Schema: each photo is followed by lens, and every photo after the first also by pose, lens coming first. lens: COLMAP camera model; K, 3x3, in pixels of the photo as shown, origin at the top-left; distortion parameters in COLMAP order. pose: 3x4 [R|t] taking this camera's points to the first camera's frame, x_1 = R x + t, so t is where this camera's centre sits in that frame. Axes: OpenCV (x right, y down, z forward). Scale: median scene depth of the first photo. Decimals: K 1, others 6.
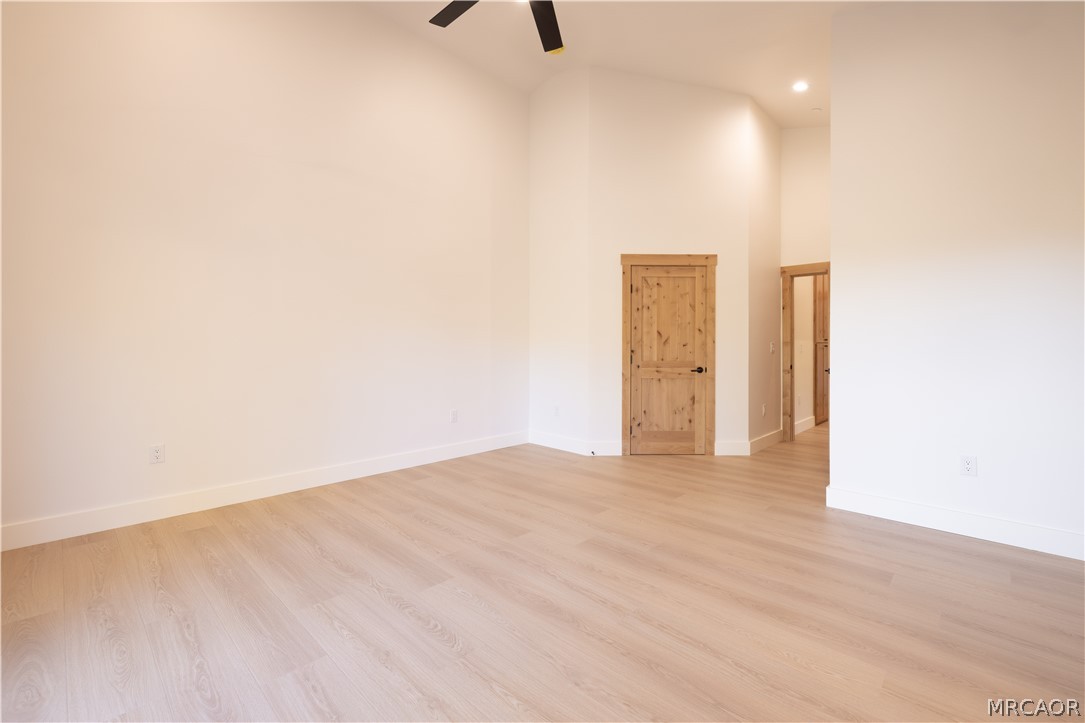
lens RADIAL K [[469.5, 0, 541.9], [0, 469.5, 346.7], [0, 0, 1]] dist [0.000859, 0.000242]
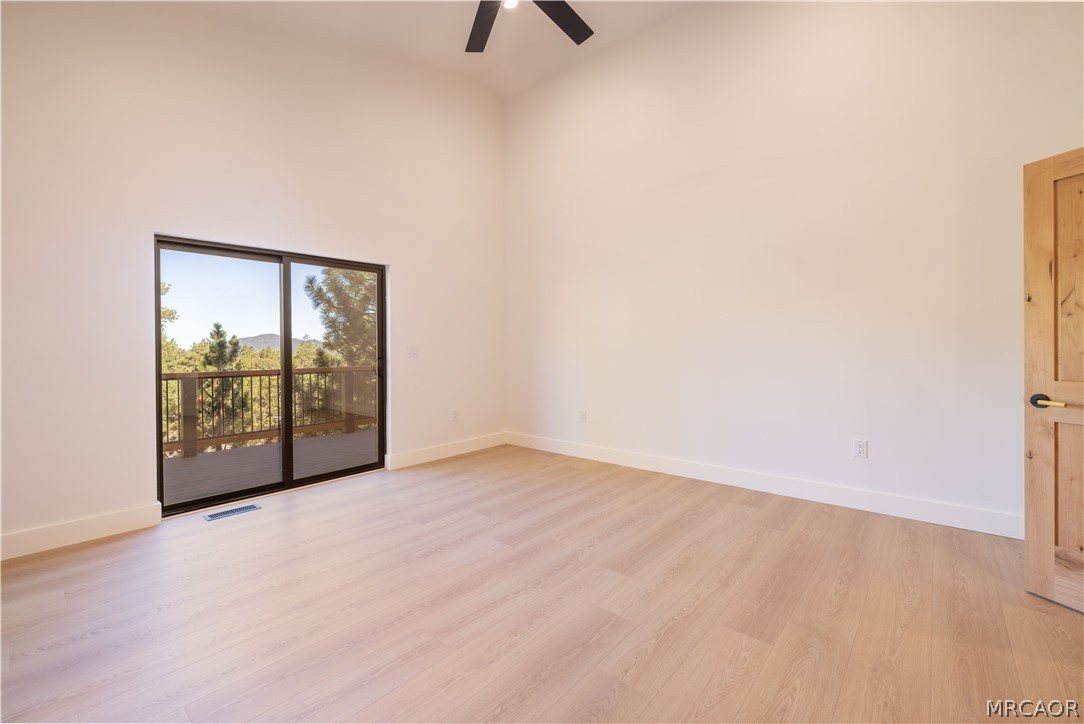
lens RADIAL K [[456.9, 0, 529.0], [0, 456.9, 351.0], [0, 0, 1]] dist [-0.000990, 0.000138]
pose [[0.037184, 0.000784, -0.999308, 0.447075], [0.005515, 0.999984, 0.000989, 0.000579], [0.999293, -0.005548, 0.037179, 0.469979]]
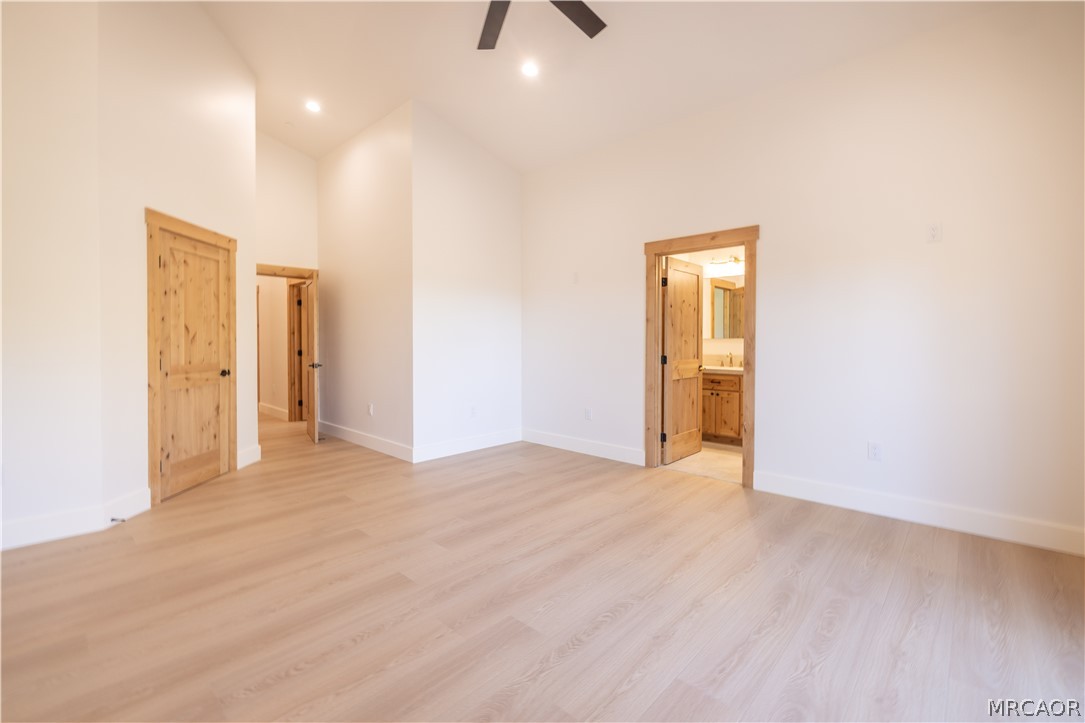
lens RADIAL K [[457.3, 0, 529.5], [0, 457.3, 350.5], [0, 0, 1]] dist [-0.000990, 0.000138]
pose [[0.005842, -0.018534, 0.999811, -0.475273], [0.003124, 0.999824, 0.018516, -0.004234], [-0.999978, 0.003015, 0.005898, 0.450866]]
